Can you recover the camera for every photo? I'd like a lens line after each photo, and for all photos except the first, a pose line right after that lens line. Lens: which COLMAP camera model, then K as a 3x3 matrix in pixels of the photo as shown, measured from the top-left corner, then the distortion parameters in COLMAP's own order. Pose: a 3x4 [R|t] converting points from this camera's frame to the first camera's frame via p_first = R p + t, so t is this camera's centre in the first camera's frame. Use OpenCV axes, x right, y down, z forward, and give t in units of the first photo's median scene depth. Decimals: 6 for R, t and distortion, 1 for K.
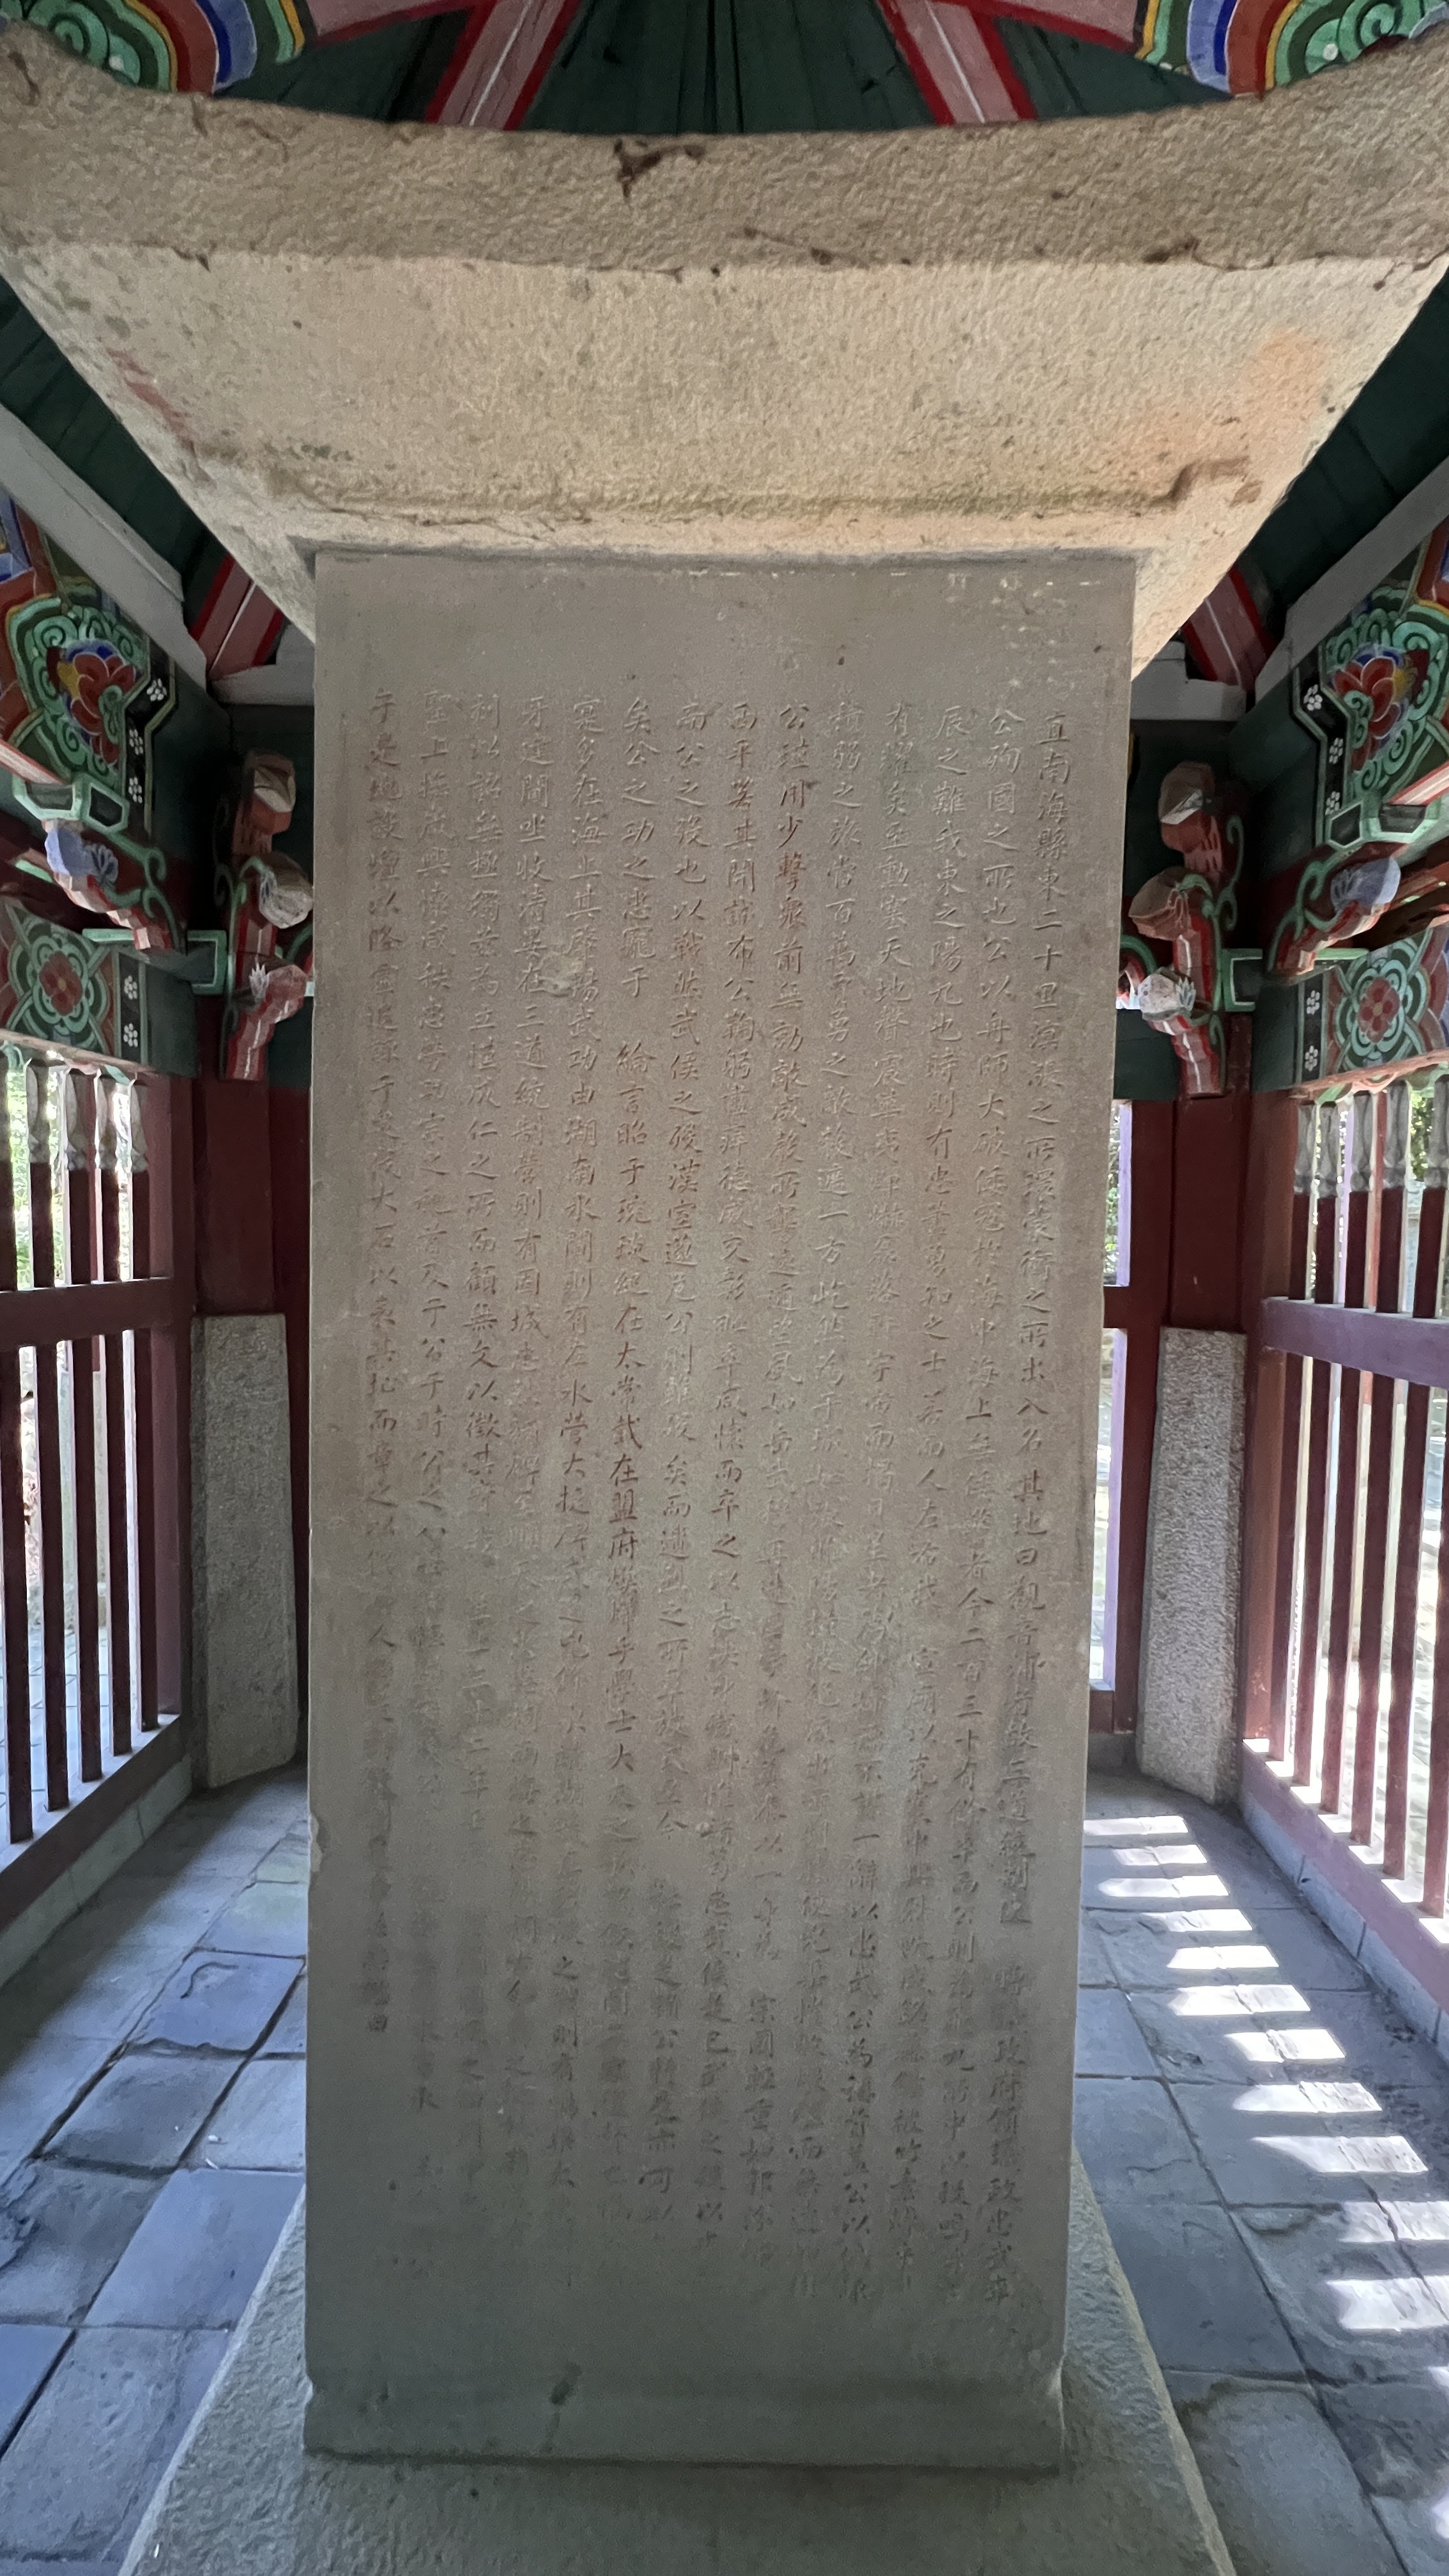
lens RADIAL K [[1027.3, 0, 724.5], [0, 1027.3, 1288.0], [0, 0, 1]] dist [0.002035, -0.000070]
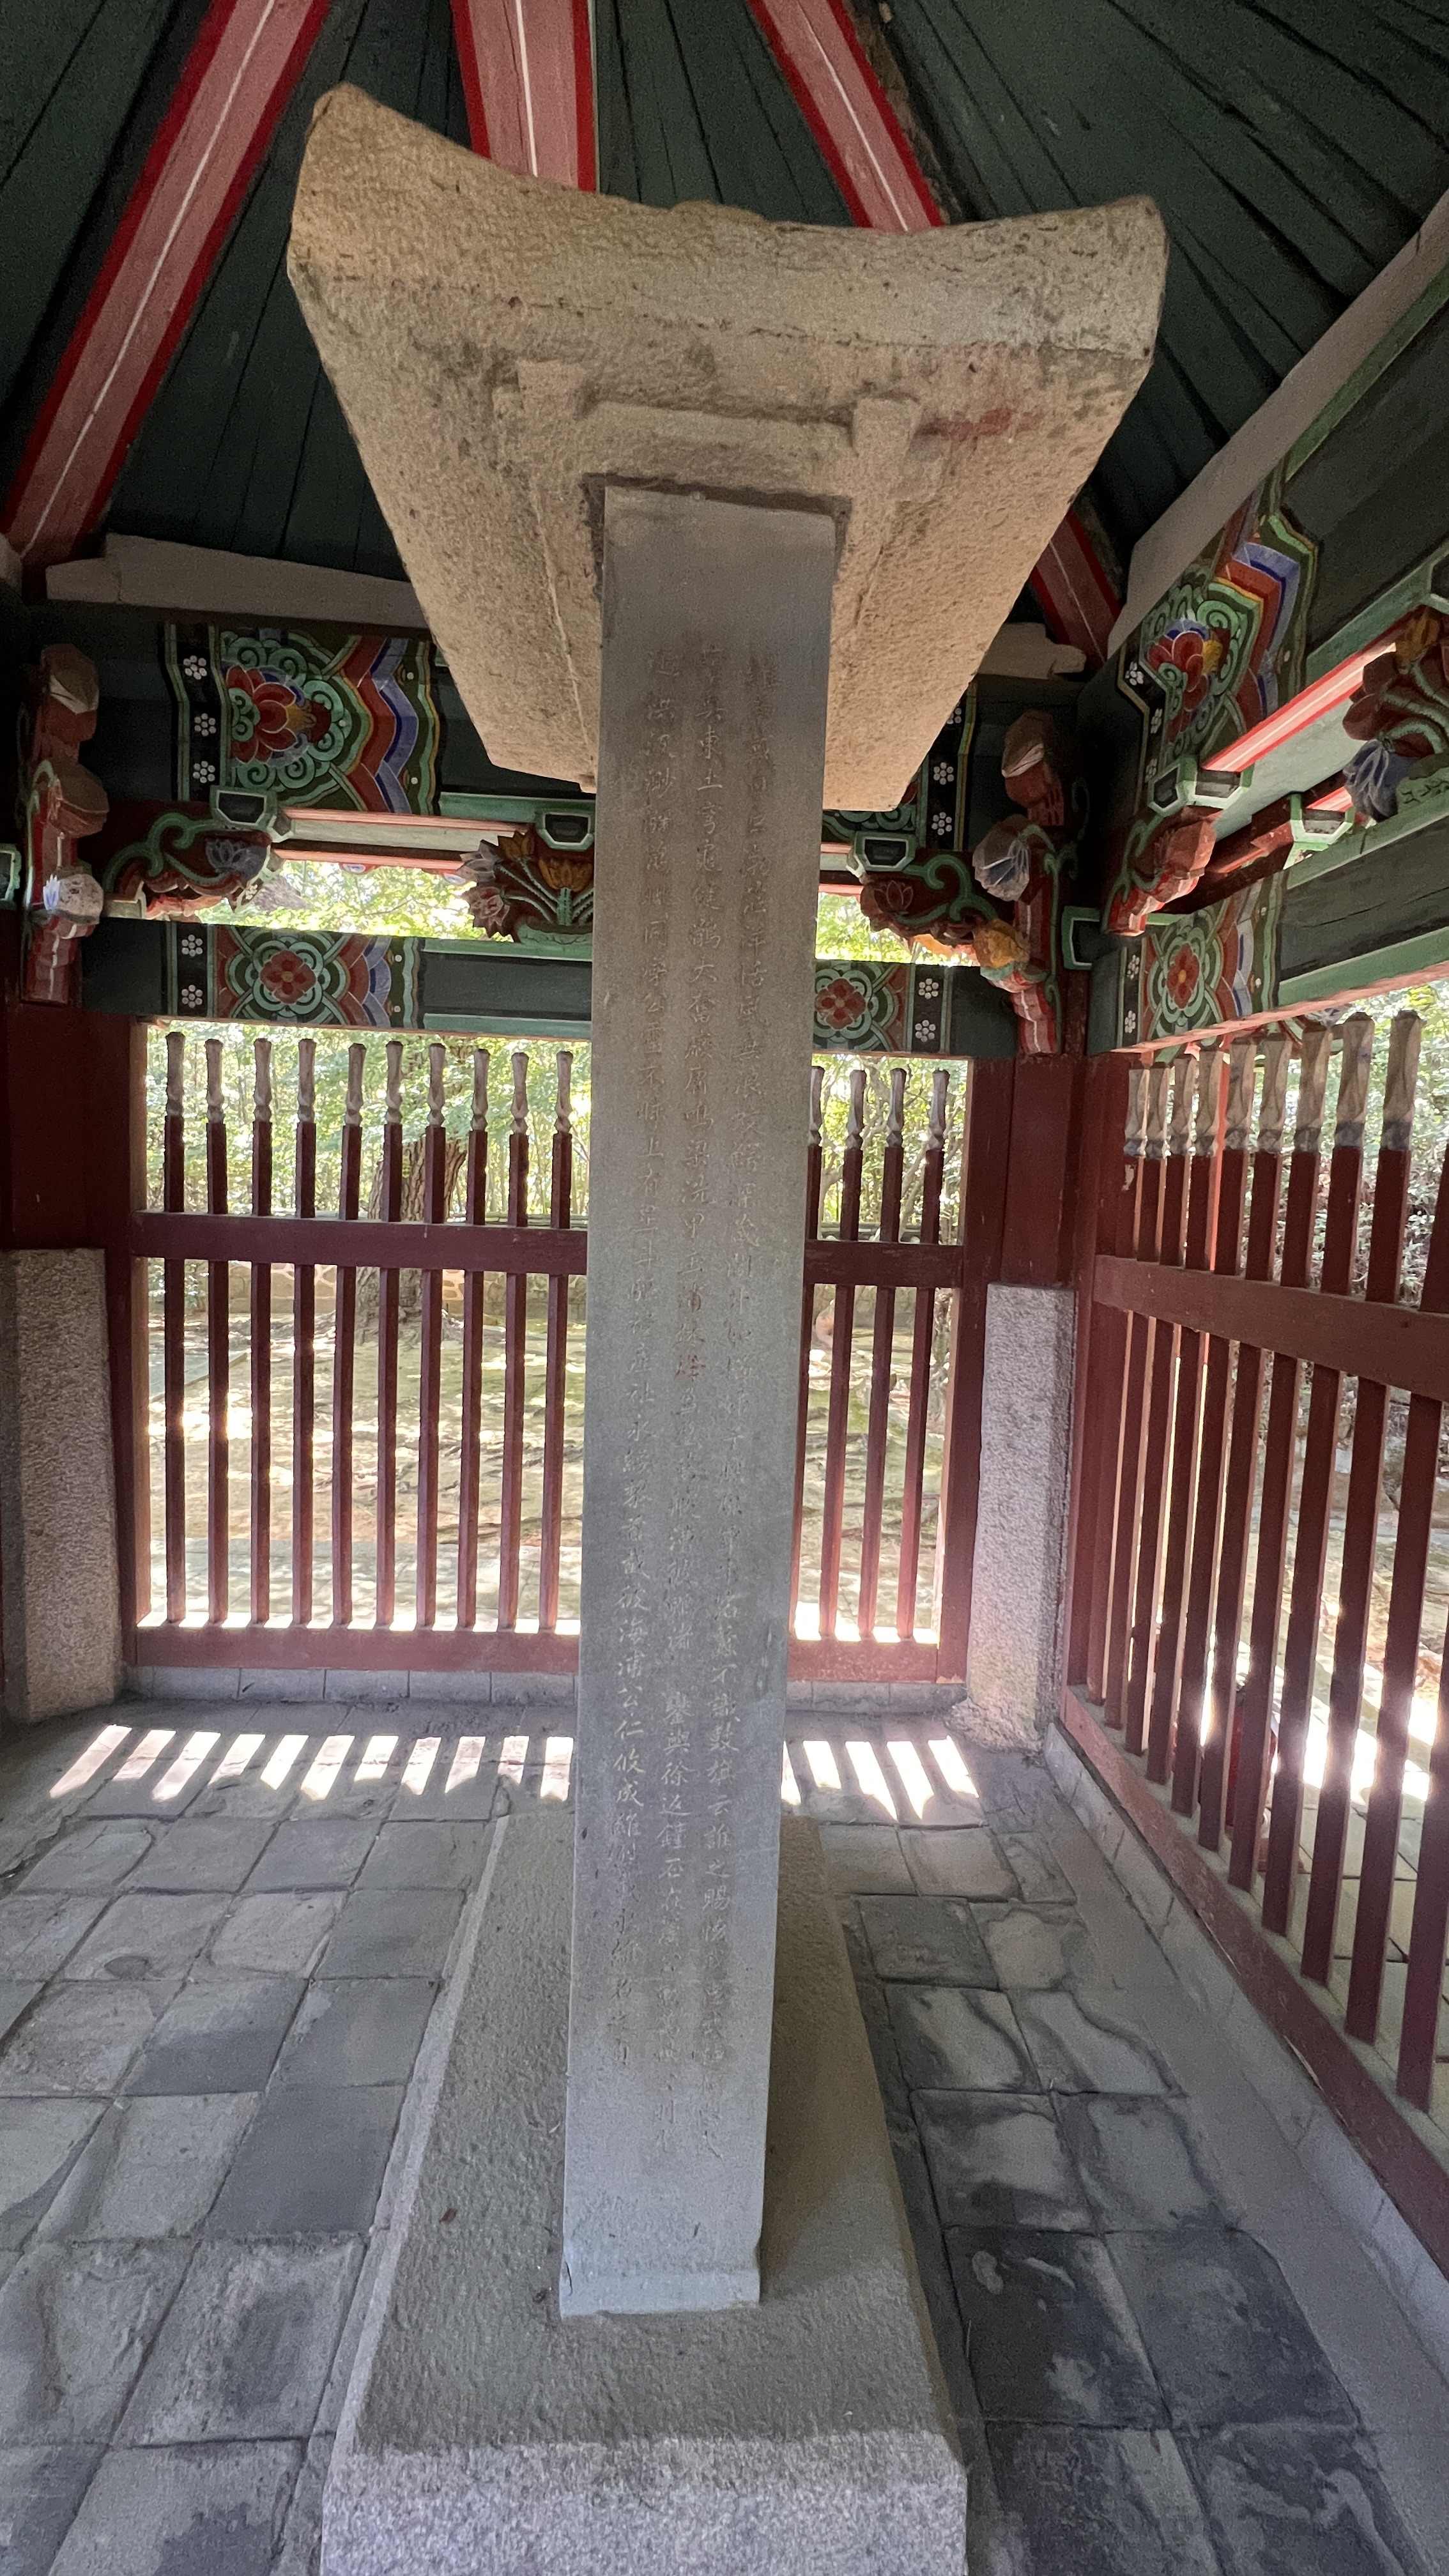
lens RADIAL K [[1043.5, 0, 723.4], [0, 1043.5, 1301.0], [0, 0, 1]] dist [-0.000079, -0.000017]
pose [[-0.066030, -0.126572, 0.989757, -0.700419], [0.019097, 0.991580, 0.128080, -0.030438], [-0.997635, 0.027358, -0.063057, 0.549841]]
